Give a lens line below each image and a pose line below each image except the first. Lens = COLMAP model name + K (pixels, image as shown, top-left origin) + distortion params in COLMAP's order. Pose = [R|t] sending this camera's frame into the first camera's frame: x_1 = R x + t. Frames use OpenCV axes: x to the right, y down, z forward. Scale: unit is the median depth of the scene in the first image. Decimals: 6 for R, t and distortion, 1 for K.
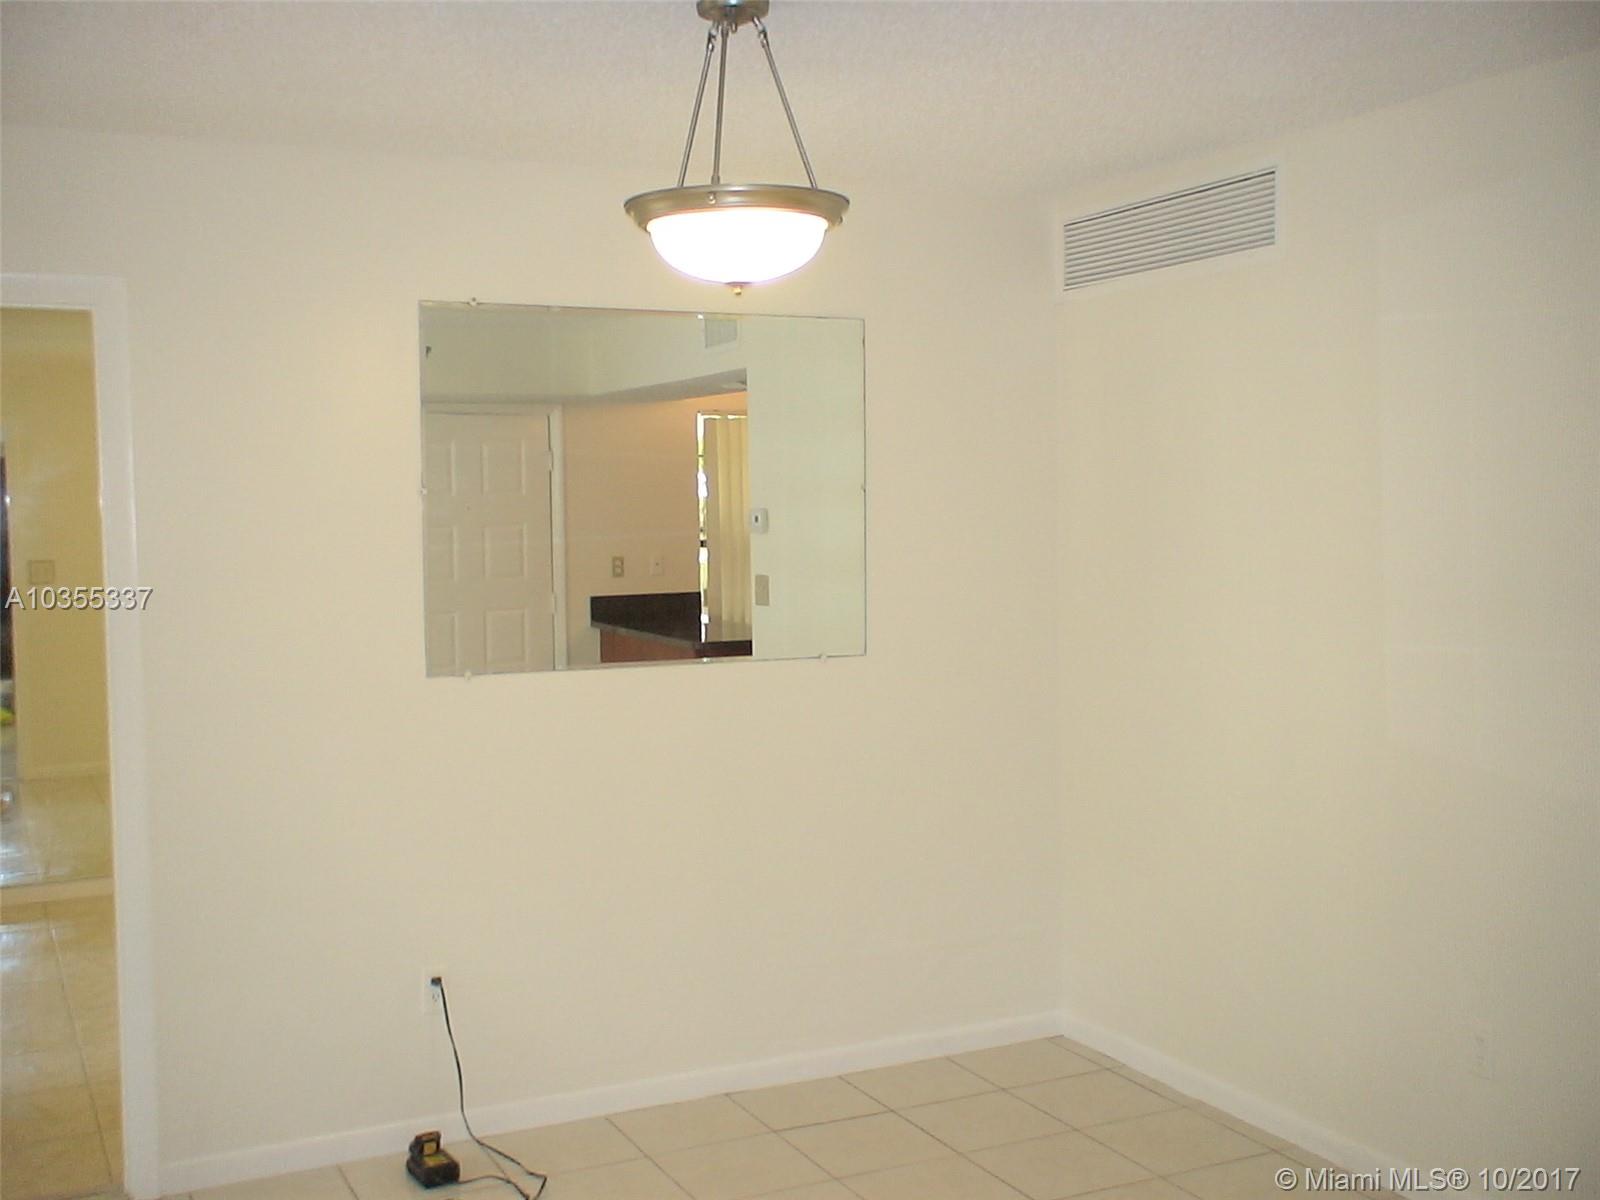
lens RADIAL K [[1776.6, 0, 782.1], [0, 1776.6, 600.0], [0, 0, 1]] dist [0.028999, 0.000000]
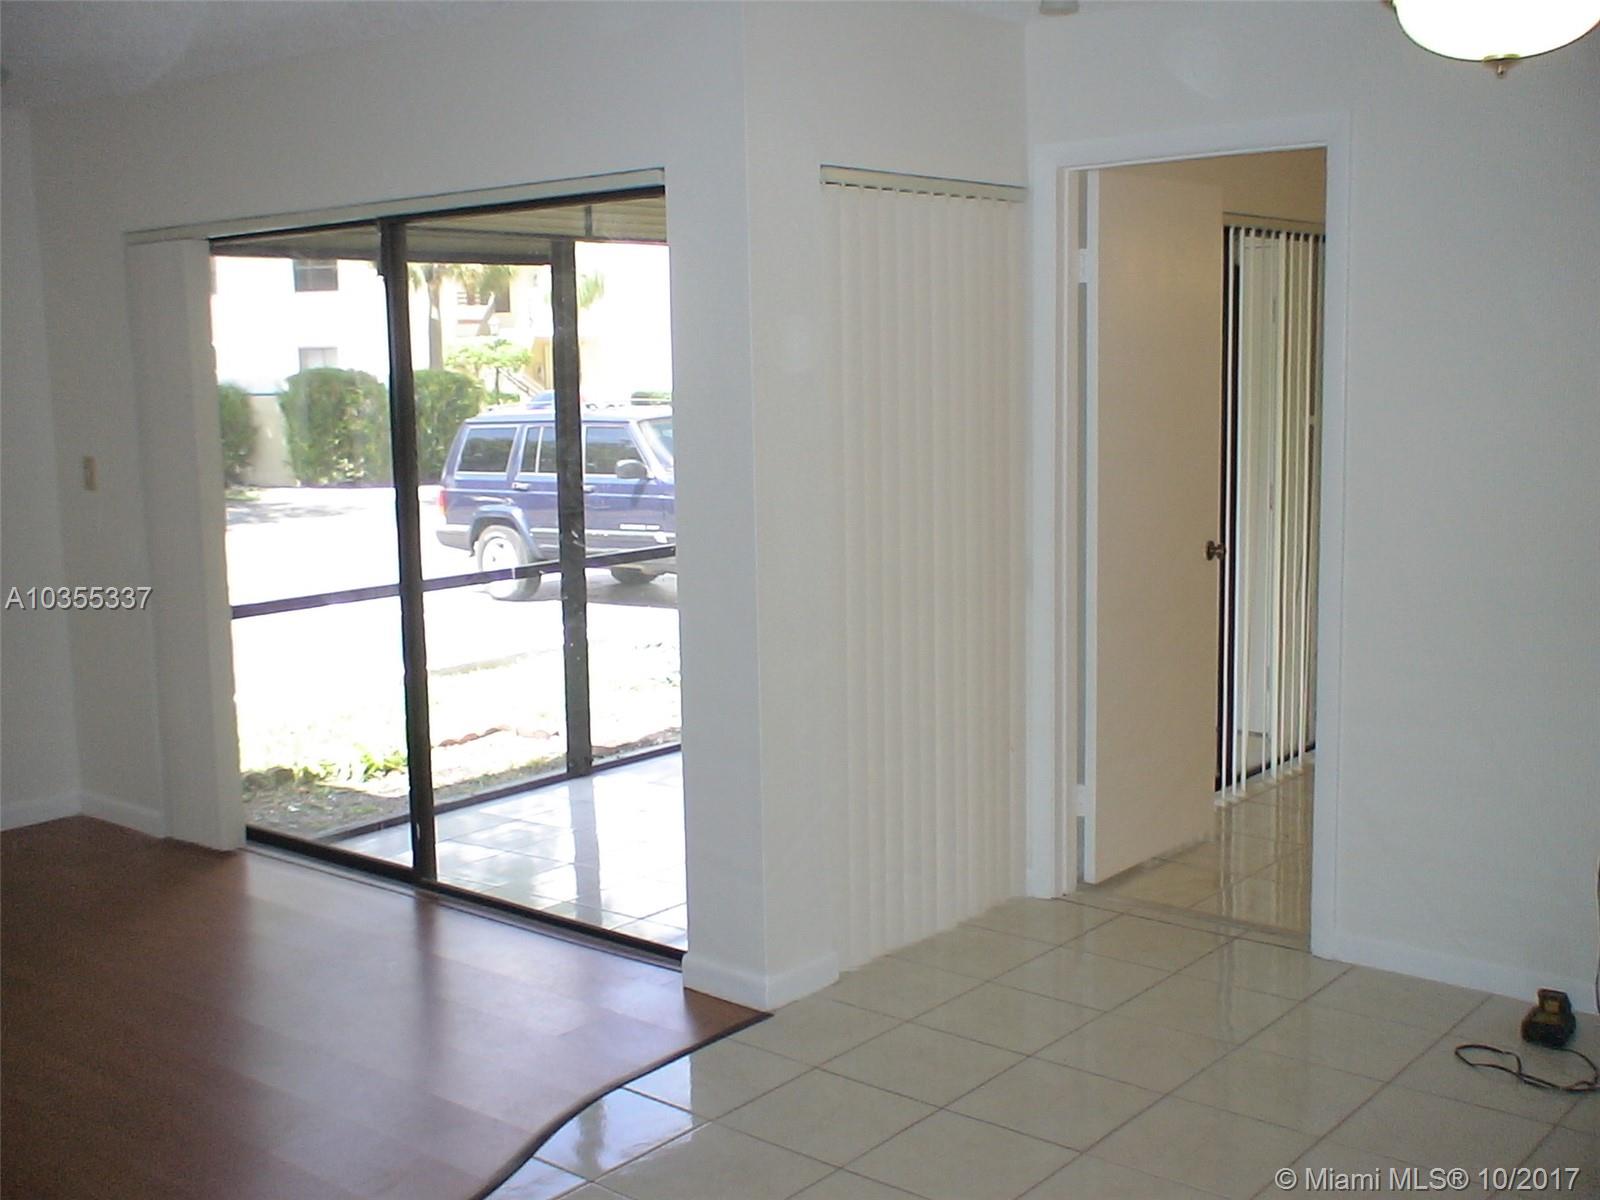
lens RADIAL K [[1776.6, 0, 796.7], [0, 1776.6, 602.1], [0, 0, 1]] dist [0.028999, 0.000000]
pose [[0.424788, 0.137291, -0.894822, 0.454755], [-0.045136, 0.990416, 0.130531, -0.012613], [0.904167, -0.015060, 0.426914, 0.231073]]
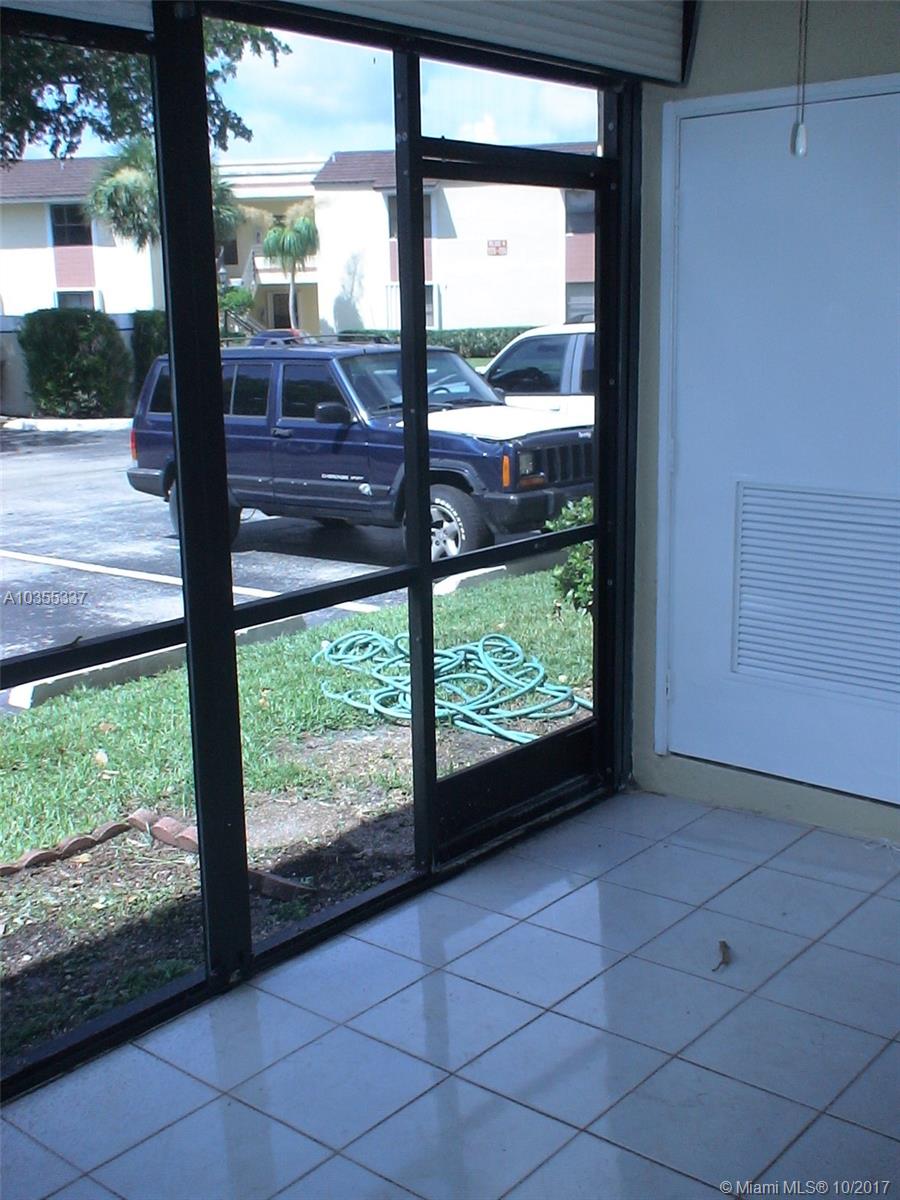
lens RADIAL K [[1332.4, 0, 455.7], [0, 1332.4, 597.6], [0, 0, 1]] dist [0.028999, 0.000000]
pose [[0.417760, 0.207538, -0.884536, -0.538463], [-0.047156, 0.977202, 0.207009, 0.018683], [0.907333, -0.044768, 0.418023, 0.606266]]
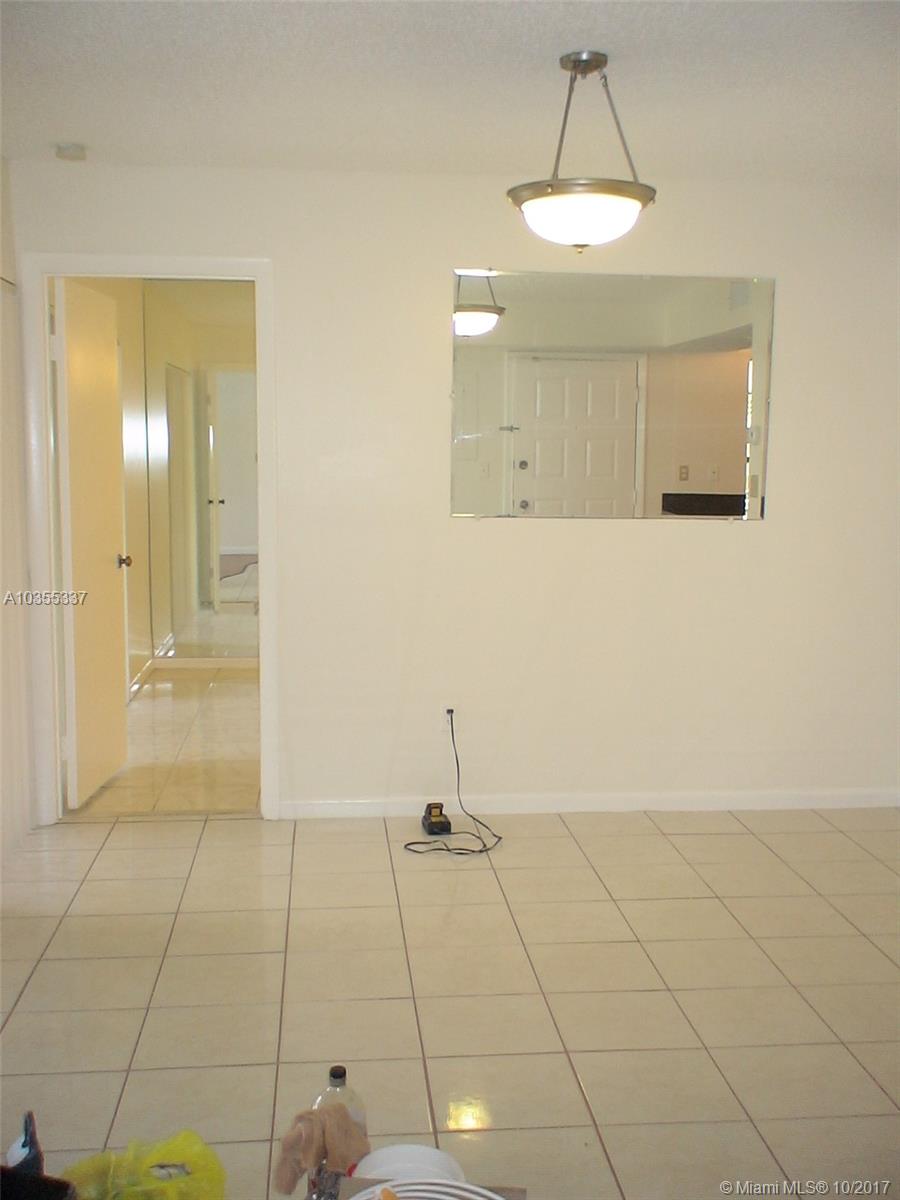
lens RADIAL K [[1332.4, 0, 448.2], [0, 1332.4, 602.5], [0, 0, 1]] dist [0.028999, 0.000000]
pose [[0.940795, 0.065033, -0.332678, 0.194782], [-0.044206, 0.996581, 0.069801, 0.038783], [0.336080, -0.050962, 0.940454, -0.100706]]
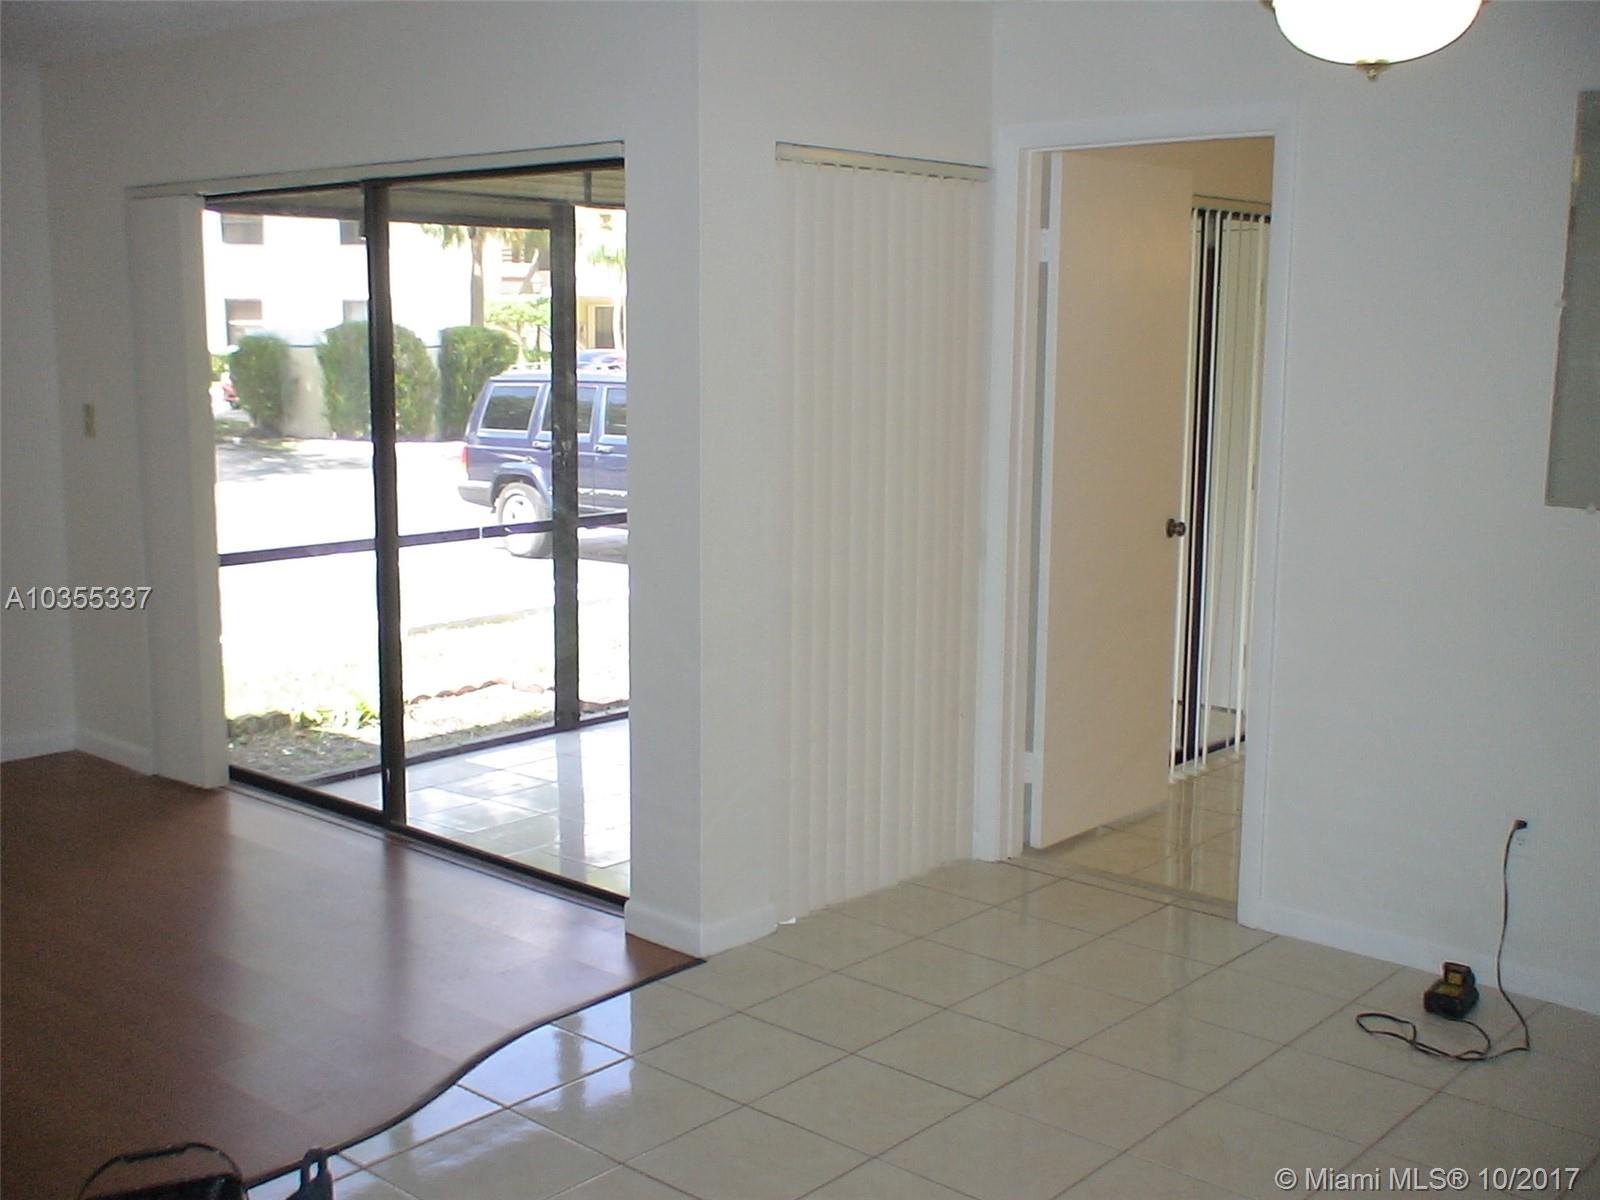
lens RADIAL K [[1776.6, 0, 796.0], [0, 1776.6, 602.4], [0, 0, 1]] dist [0.028999, 0.000000]
pose [[0.398607, 0.167452, -0.901705, 0.509377], [-0.072533, 0.985867, 0.151017, -0.019418], [0.914249, 0.005207, 0.405119, 0.267649]]
